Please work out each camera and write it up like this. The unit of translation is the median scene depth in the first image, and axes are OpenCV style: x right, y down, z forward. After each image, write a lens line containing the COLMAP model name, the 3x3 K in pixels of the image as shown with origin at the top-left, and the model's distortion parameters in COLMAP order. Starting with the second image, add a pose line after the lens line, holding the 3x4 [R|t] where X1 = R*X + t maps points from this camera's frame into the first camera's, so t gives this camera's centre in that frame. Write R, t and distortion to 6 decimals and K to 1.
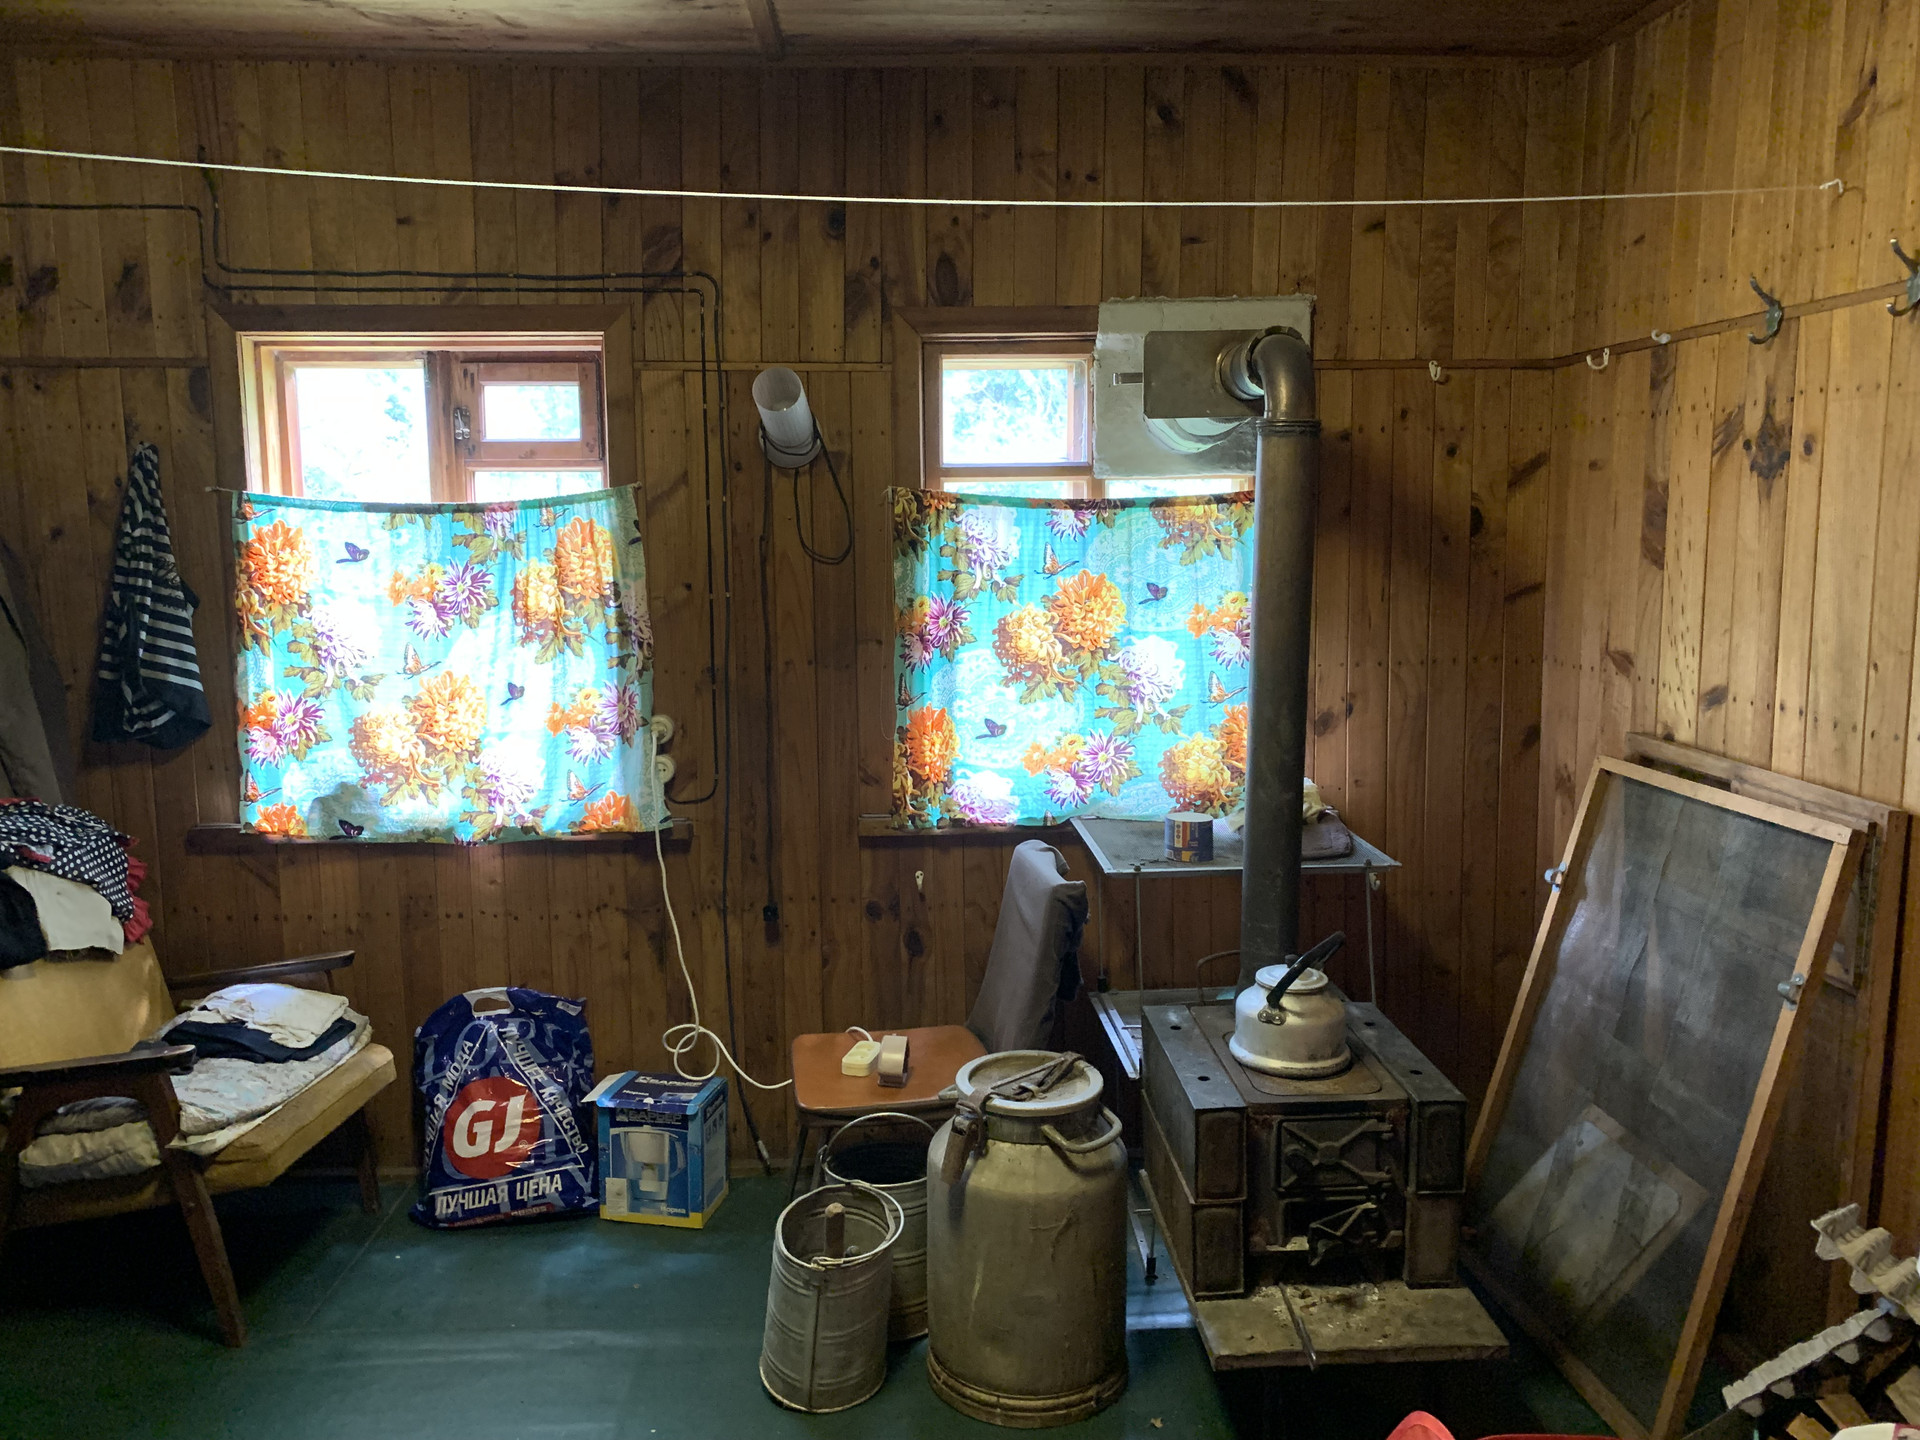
lens RADIAL K [[1453.6, 0, 960.0], [0, 1453.6, 720.0], [0, 0, 1]] dist [0.077288, -0.145189]
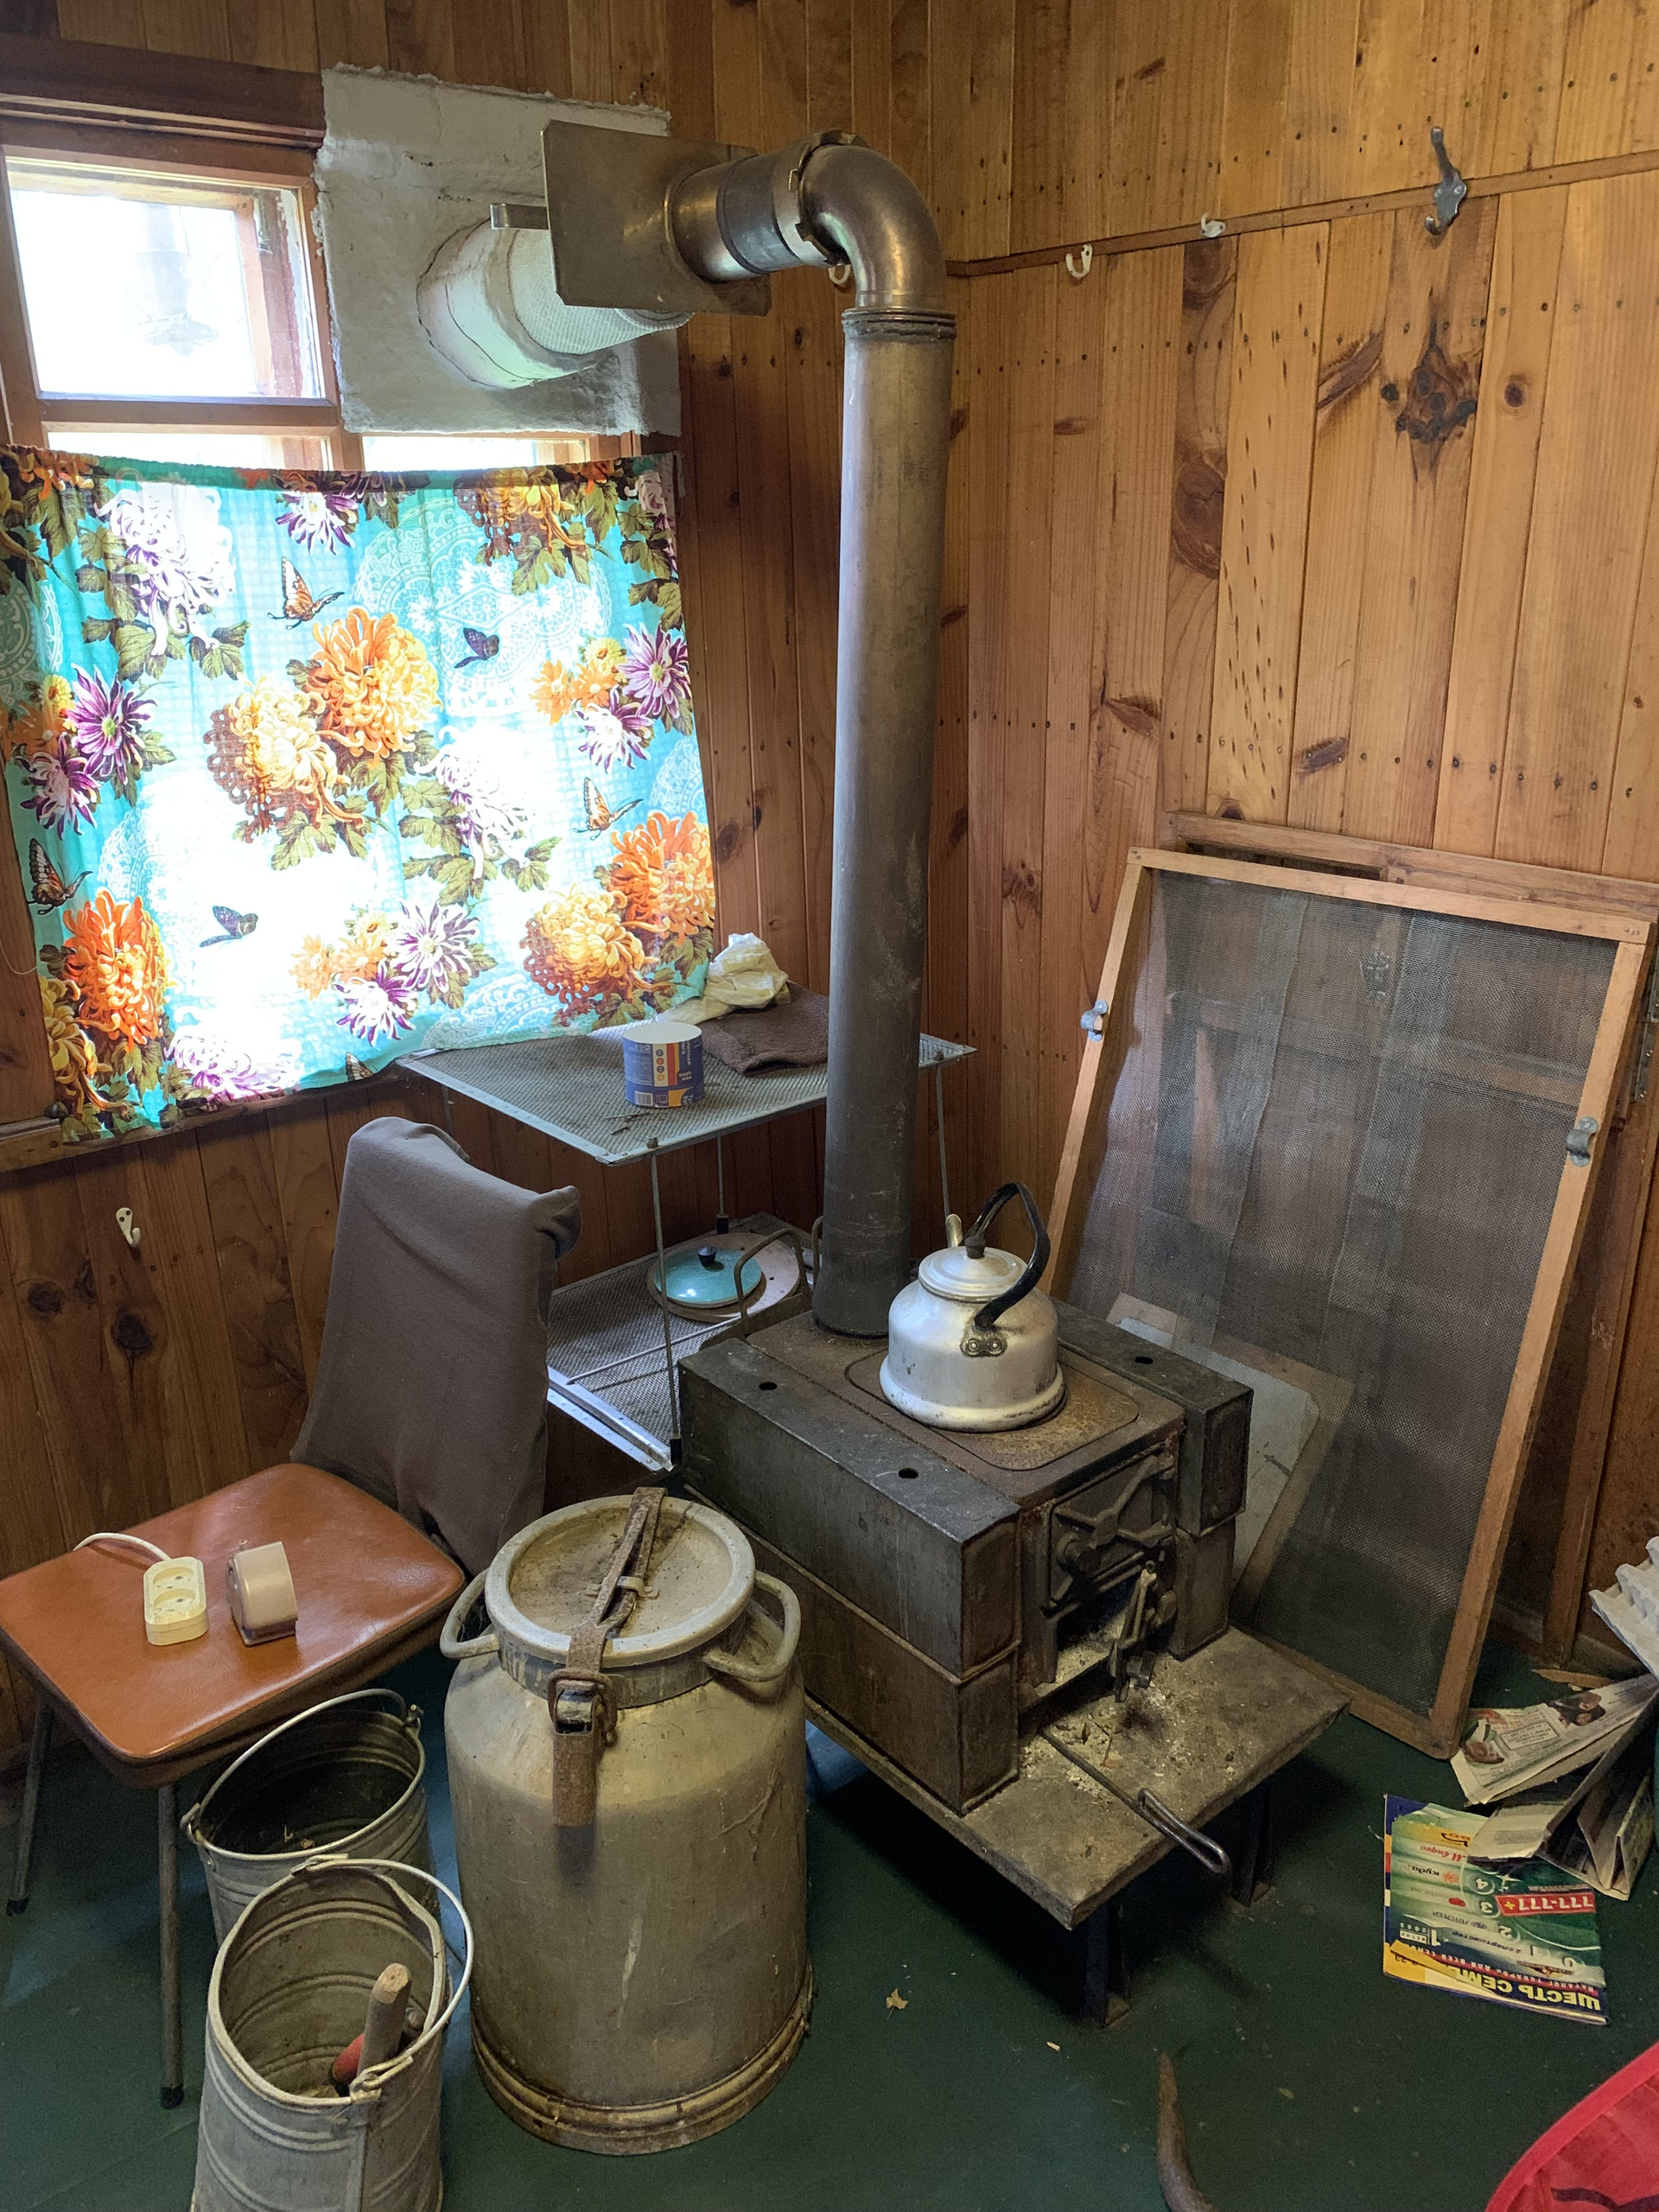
lens RADIAL K [[1690.5, 0, 829.5], [0, 1690.5, 1106.0], [0, 0, 1]] dist [0.022631, -0.035246]
pose [[0.795638, -0.204844, 0.570087, -0.173690], [0.094136, 0.971468, 0.217688, -0.044276], [-0.598413, -0.119535, 0.792220, 0.373293]]
